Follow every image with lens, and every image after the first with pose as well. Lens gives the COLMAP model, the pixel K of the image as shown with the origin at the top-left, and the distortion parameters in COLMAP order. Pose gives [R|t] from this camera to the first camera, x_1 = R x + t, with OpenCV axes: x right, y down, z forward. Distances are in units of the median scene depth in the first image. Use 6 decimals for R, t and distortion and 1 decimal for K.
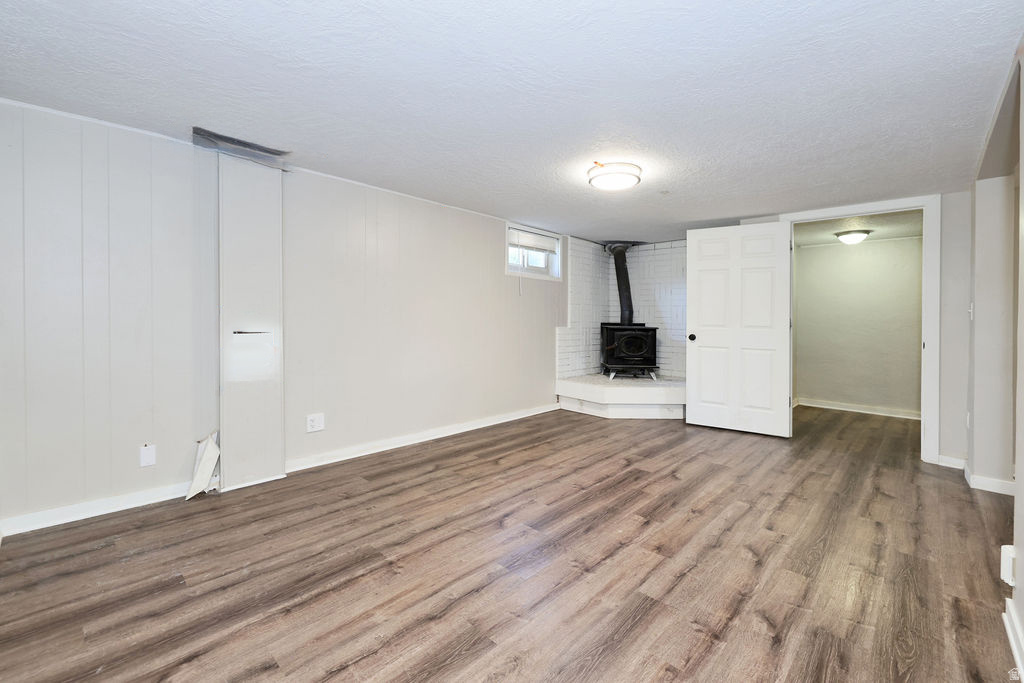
lens RADIAL K [[433.9, 0, 524.4], [0, 433.9, 323.1], [0, 0, 1]] dist [-0.001774, 0.000268]
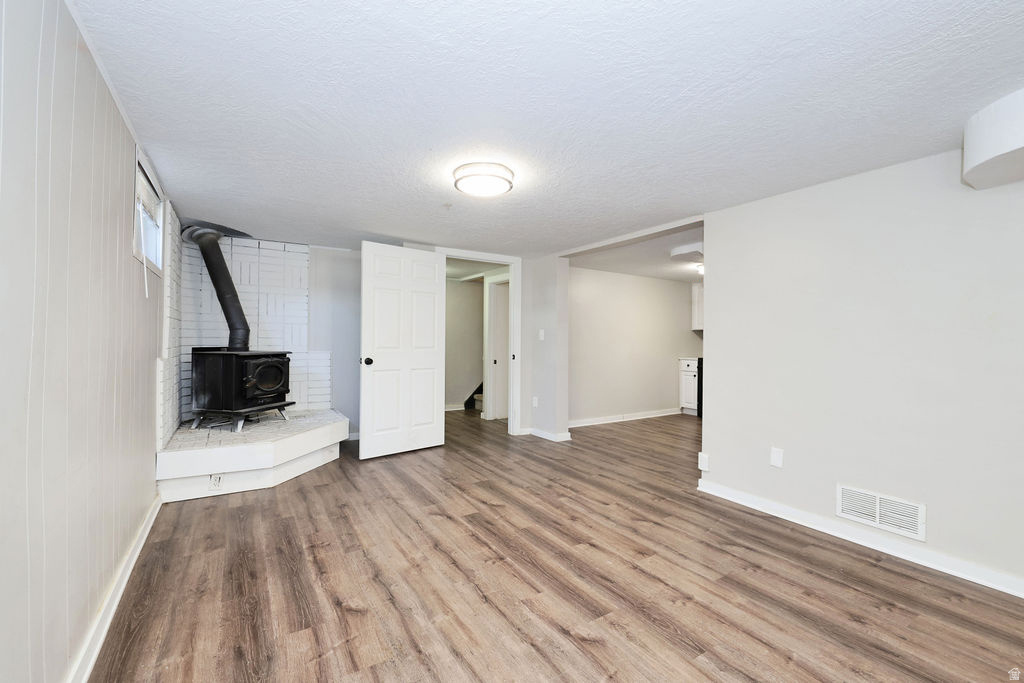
lens RADIAL K [[433.9, 0, 513.0], [0, 433.9, 335.4], [0, 0, 1]] dist [-0.001774, 0.000268]
pose [[0.252908, -0.002946, 0.967486, -0.625860], [0.007705, 0.999970, 0.001031, -0.031195], [-0.967460, 0.007194, 0.252923, 0.762549]]
